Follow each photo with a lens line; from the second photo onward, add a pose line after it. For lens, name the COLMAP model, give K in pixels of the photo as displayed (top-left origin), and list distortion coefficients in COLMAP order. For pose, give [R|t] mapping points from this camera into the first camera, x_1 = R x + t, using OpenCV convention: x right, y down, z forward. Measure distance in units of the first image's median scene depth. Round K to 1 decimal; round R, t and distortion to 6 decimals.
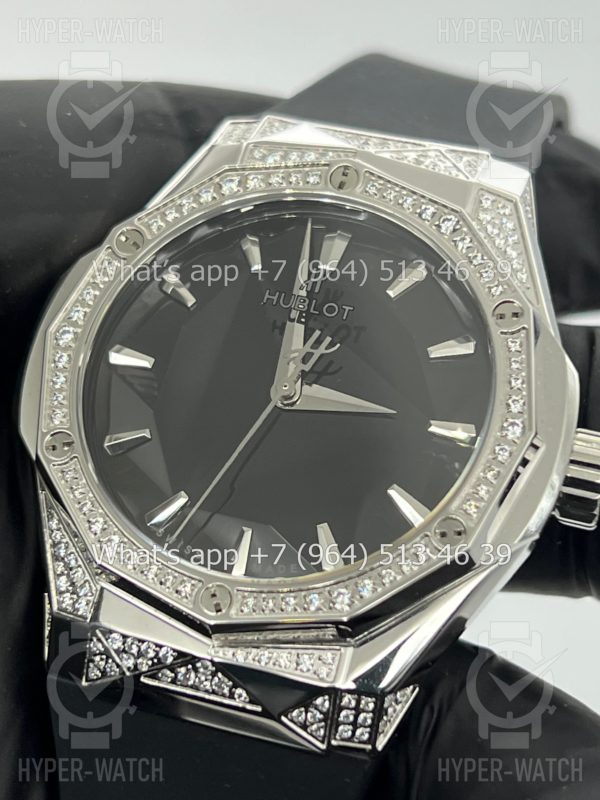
lens RADIAL K [[1889.3, 0, 300.0], [0, 1889.3, 400.0], [0, 0, 1]] dist [0.164771, 0.037119]
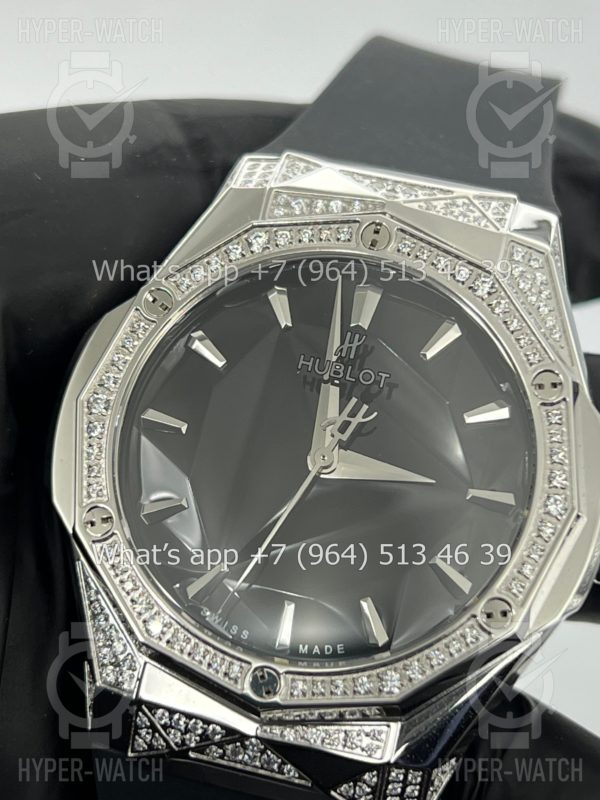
lens RADIAL K [[1889.3, 0, 300.0], [0, 1889.3, 400.0], [0, 0, 1]] dist [0.164771, 0.037119]
pose [[0.997974, -0.021054, 0.060034, -0.080696], [0.012866, 0.990944, 0.133660, -0.173041], [-0.062305, -0.132617, 0.989207, 0.018255]]
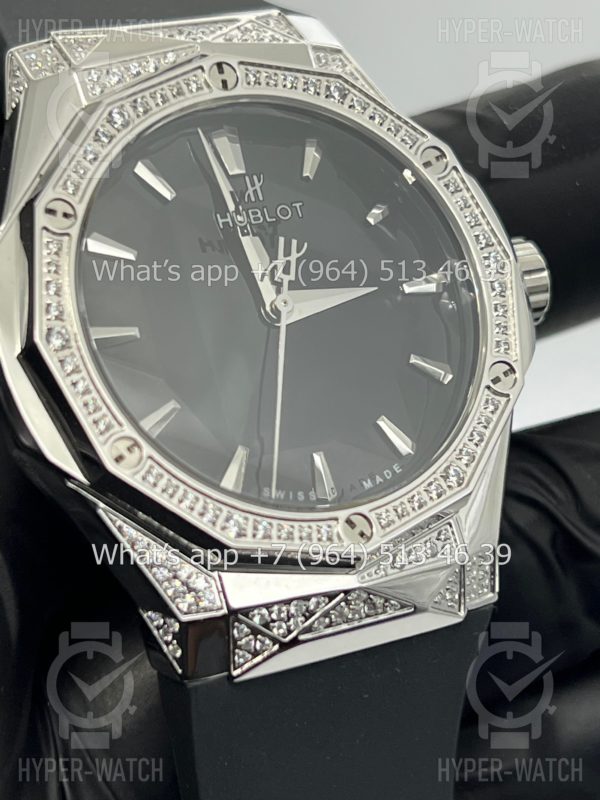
lens RADIAL K [[1889.3, 0, 300.0], [0, 1889.3, 400.0], [0, 0, 1]] dist [0.164771, 0.037119]
pose [[0.712313, -0.382168, 0.588691, -0.597031], [0.288192, 0.924047, 0.251163, -0.204253], [-0.639965, -0.009251, 0.768348, 0.258733]]
